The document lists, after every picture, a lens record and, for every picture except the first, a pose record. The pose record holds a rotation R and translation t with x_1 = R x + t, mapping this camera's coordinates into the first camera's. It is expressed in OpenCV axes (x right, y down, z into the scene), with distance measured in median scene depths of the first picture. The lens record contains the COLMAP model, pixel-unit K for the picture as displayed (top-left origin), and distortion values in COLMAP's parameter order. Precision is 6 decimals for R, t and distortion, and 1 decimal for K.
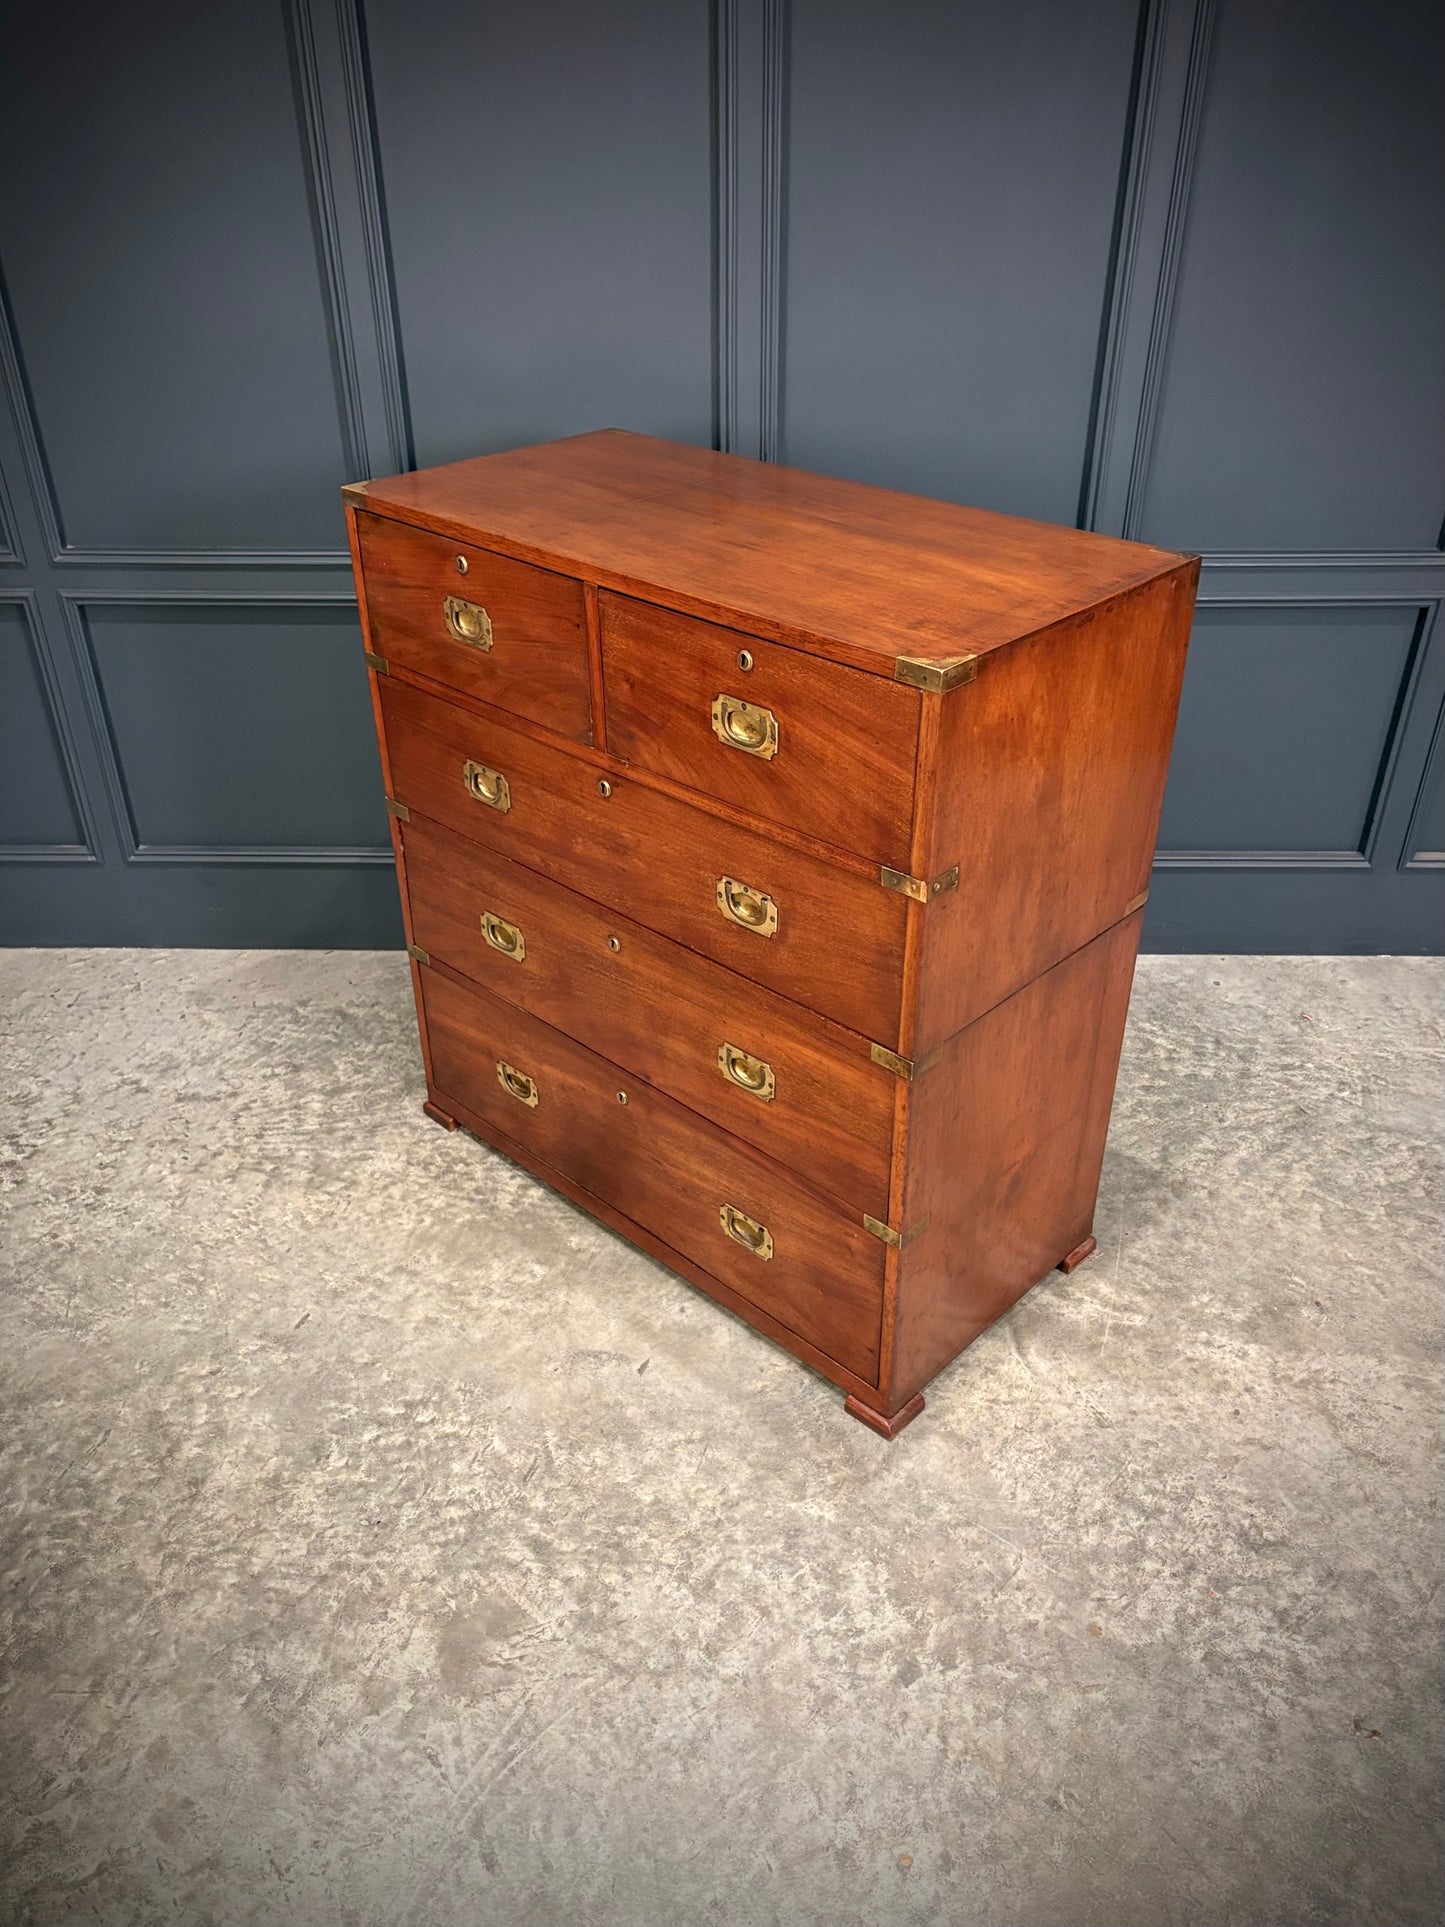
lens RADIAL K [[1436.2, 0, 718.5], [0, 1436.2, 994.5], [0, 0, 1]] dist [0.048559, -0.052998]
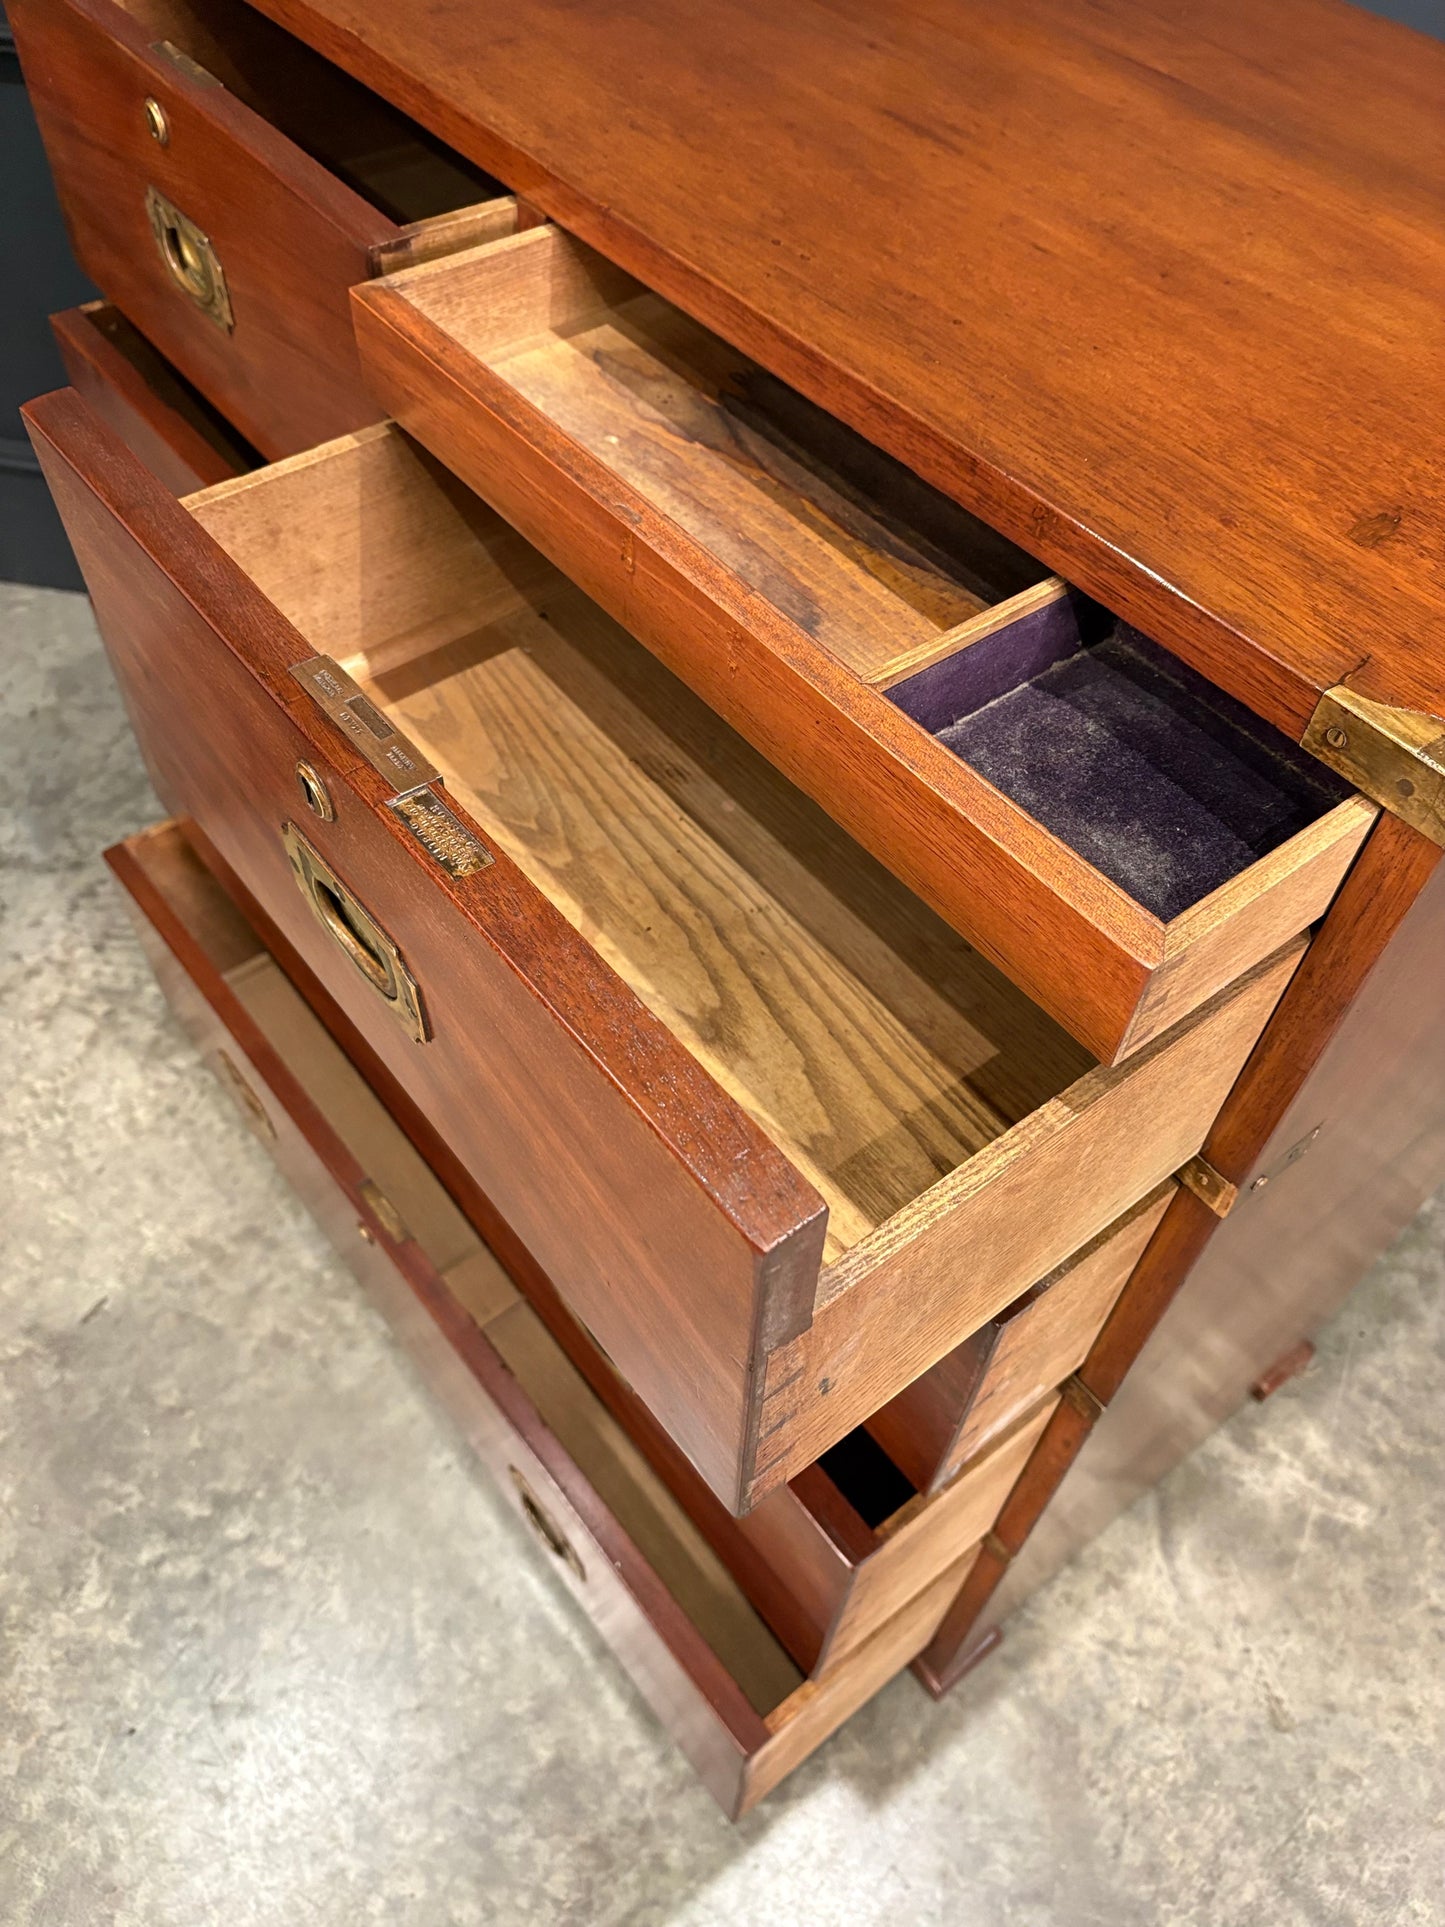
lens RADIAL K [[1436.2, 0, 718.2], [0, 1436.2, 946.5], [0, 0, 1]] dist [0.048559, -0.052998]
pose [[0.988854, 0.138835, -0.053787, 0.011707], [-0.115449, 0.943096, 0.311837, -0.195179], [0.094021, -0.302151, 0.948612, 0.490106]]
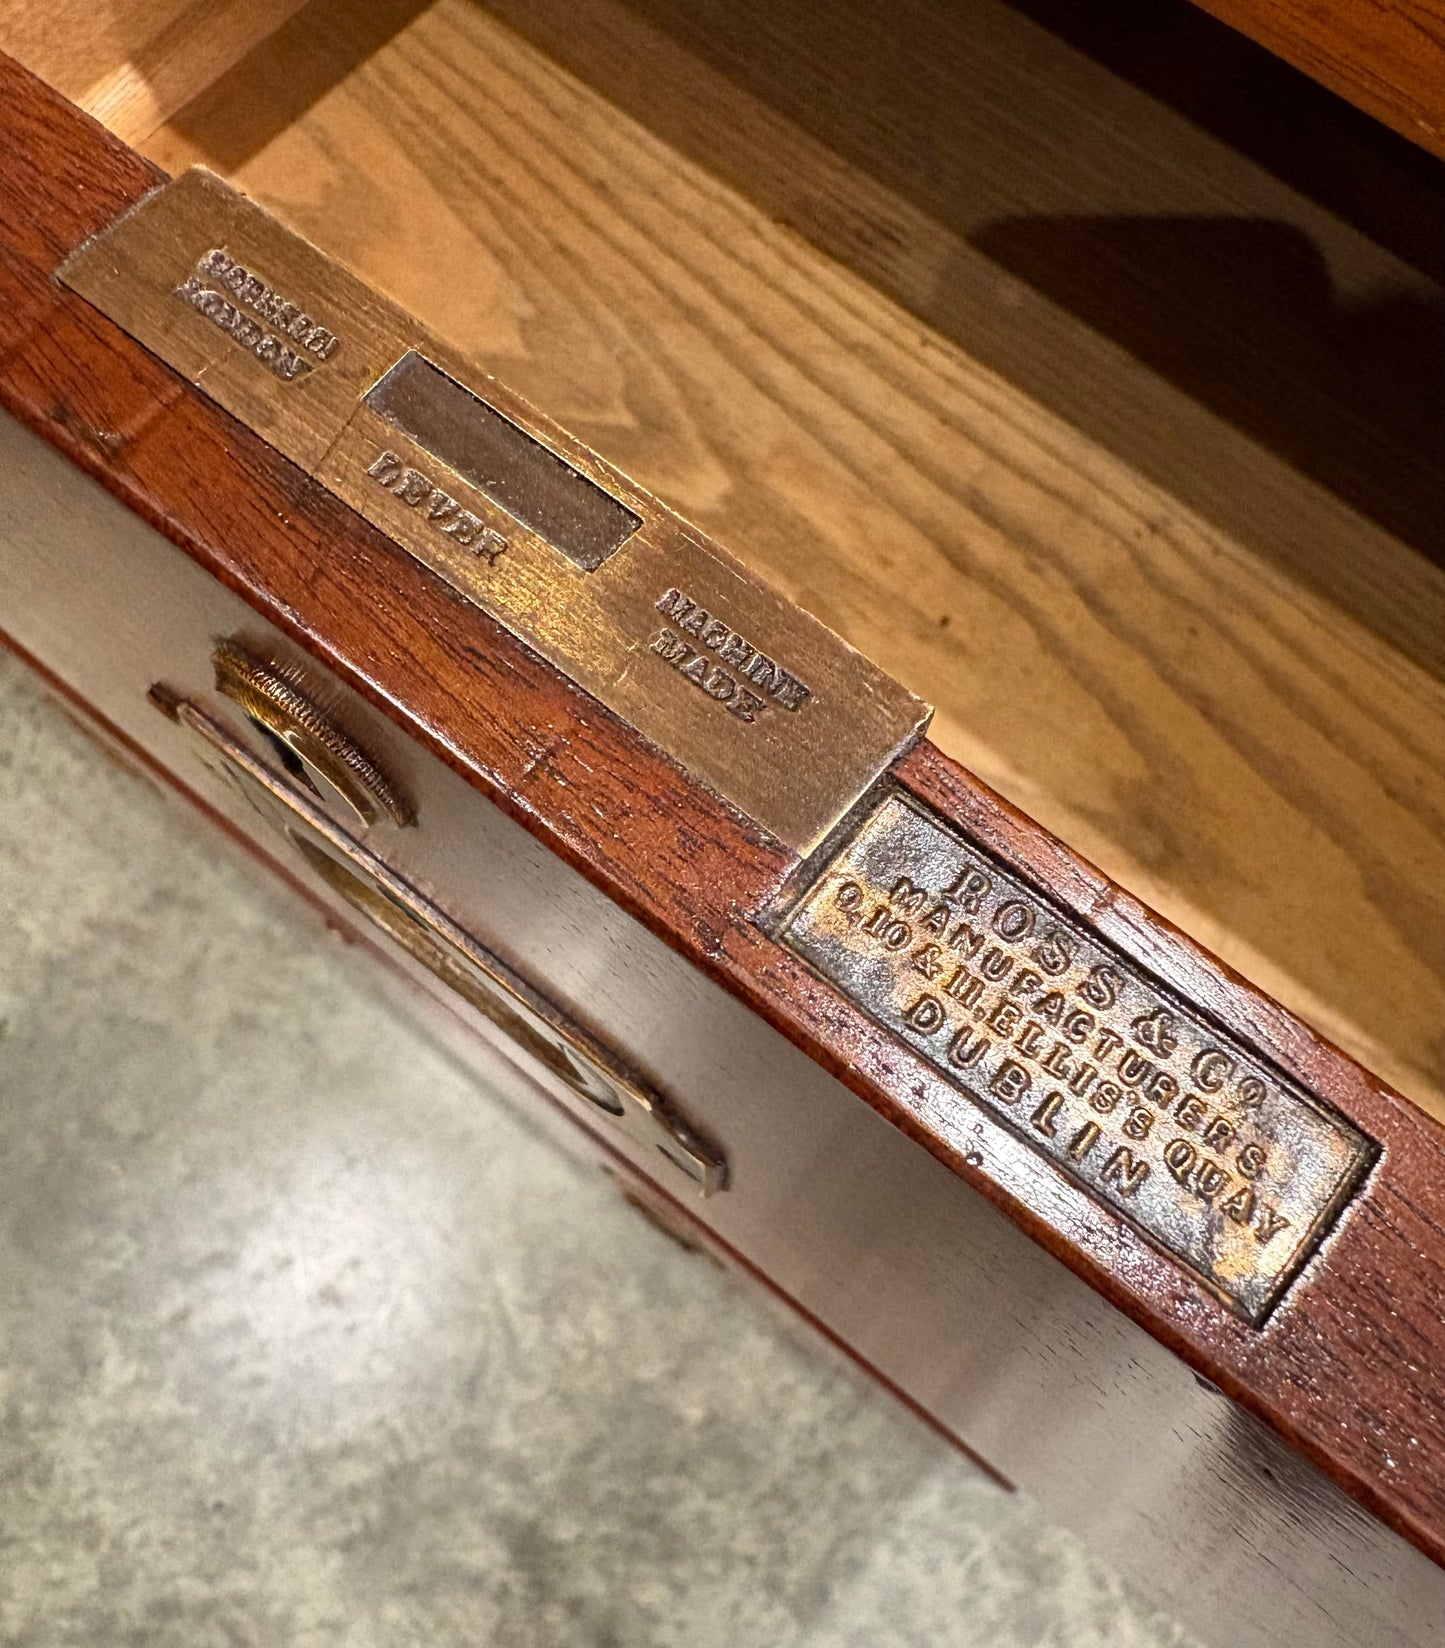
lens RADIAL K [[1407.7, 0, 709.1], [0, 1407.7, 831.6], [0, 0, 1]] dist [0.001852, -0.001457]
pose [[0.996039, -0.055119, 0.069779, -0.067828], [-0.000308, 0.782577, 0.622553, -0.168675], [-0.088922, -0.620108, 0.779460, 0.692268]]
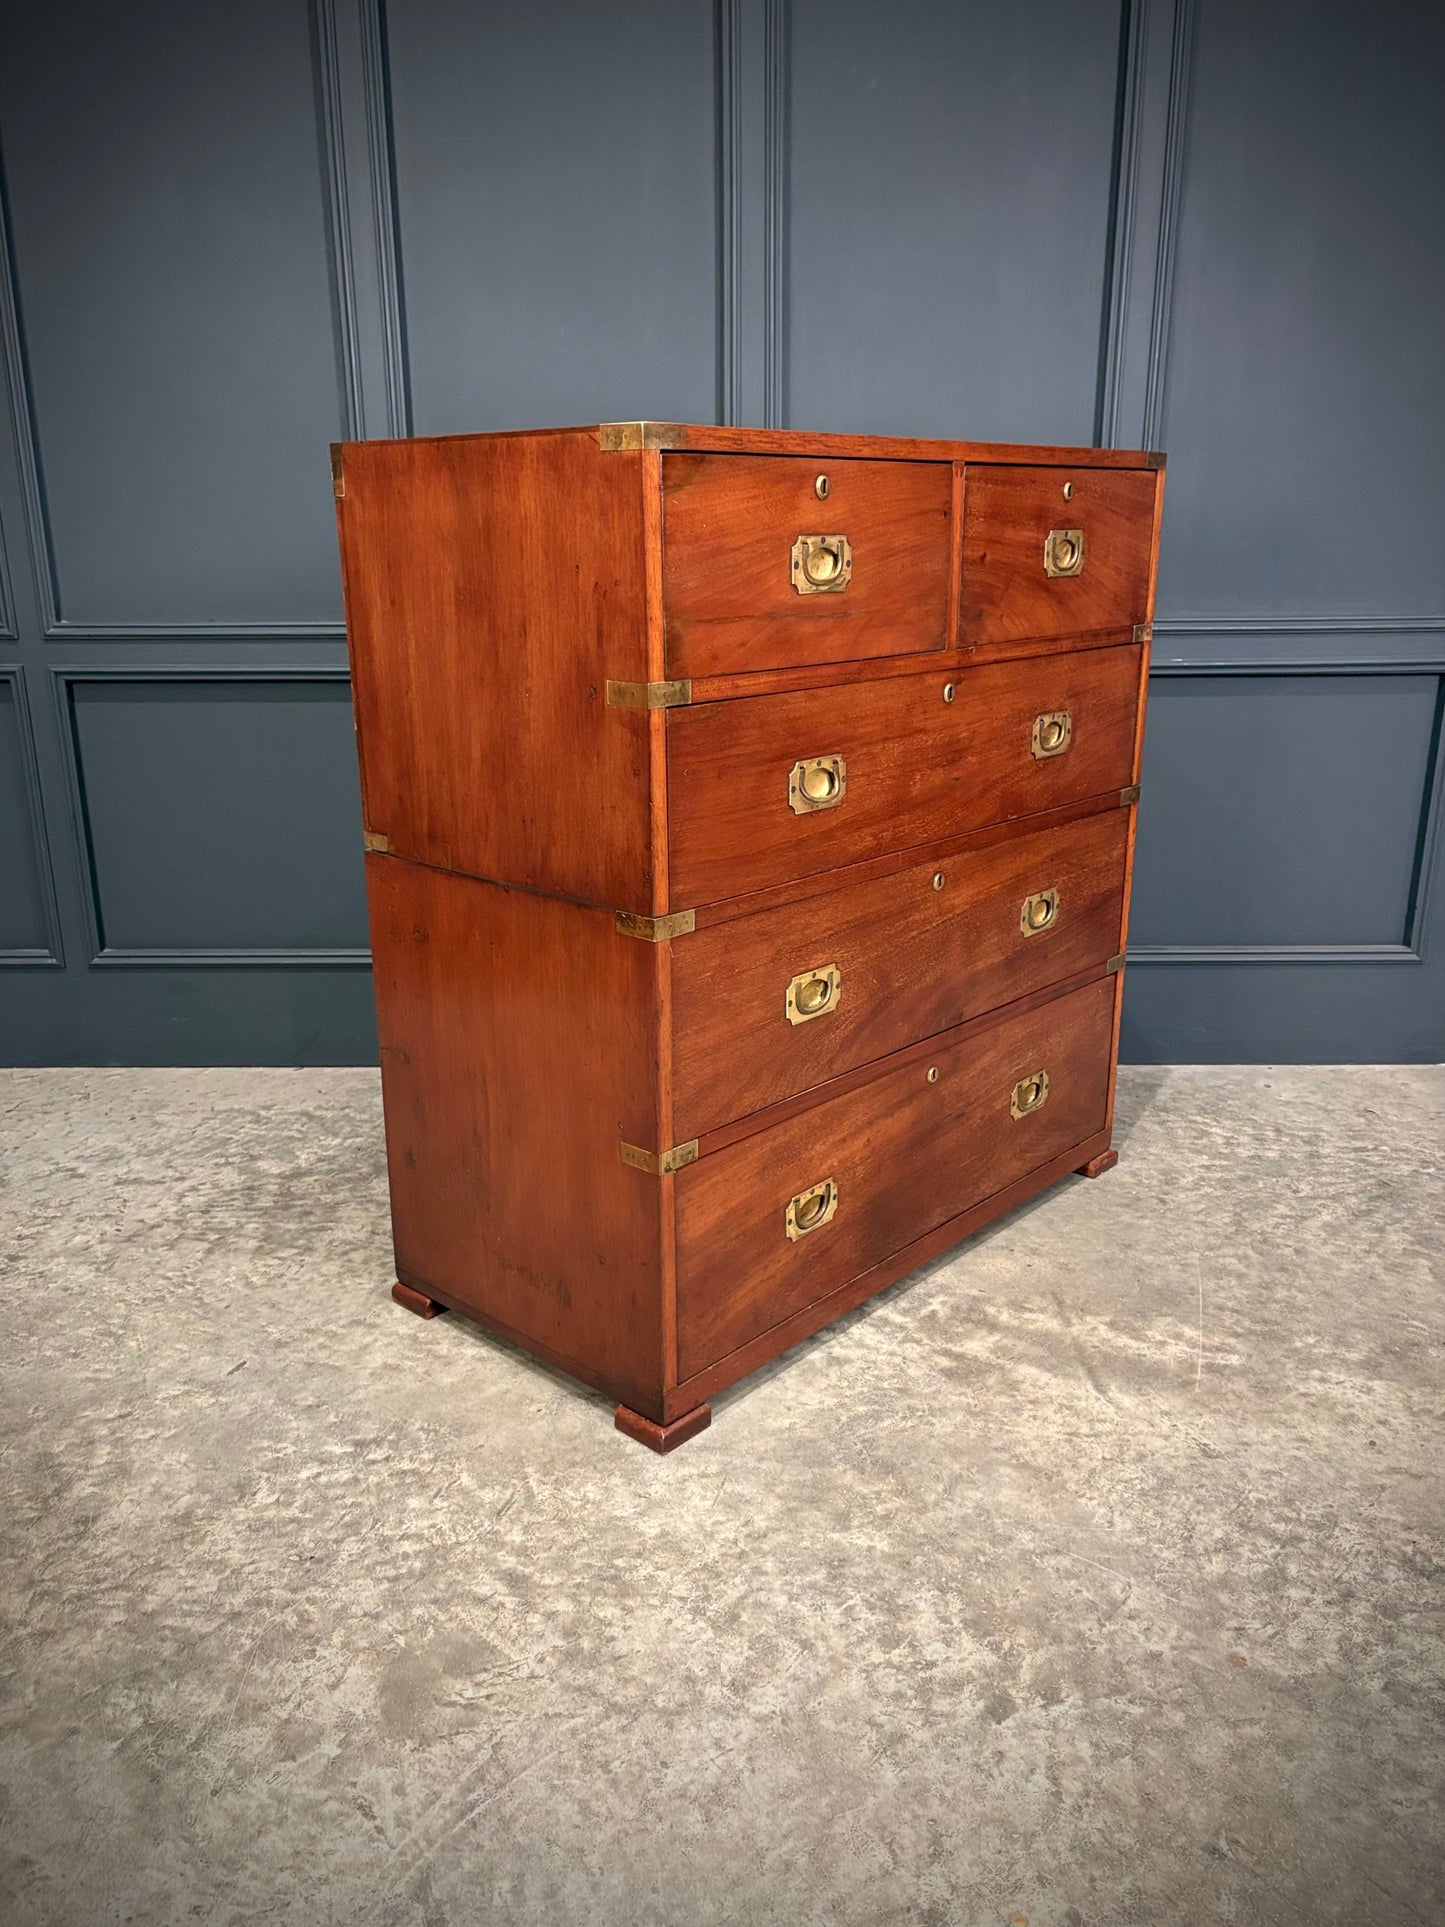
lens RADIAL K [[1436.2, 0, 711.1], [0, 1436.2, 1020.5], [0, 0, 1]] dist [0.048559, -0.052998]
pose [[0.999974, -0.004097, 0.005965, -0.019761], [0.005452, 0.968516, -0.248890, 0.267456], [-0.004758, 0.248916, 0.968513, 0.153650]]
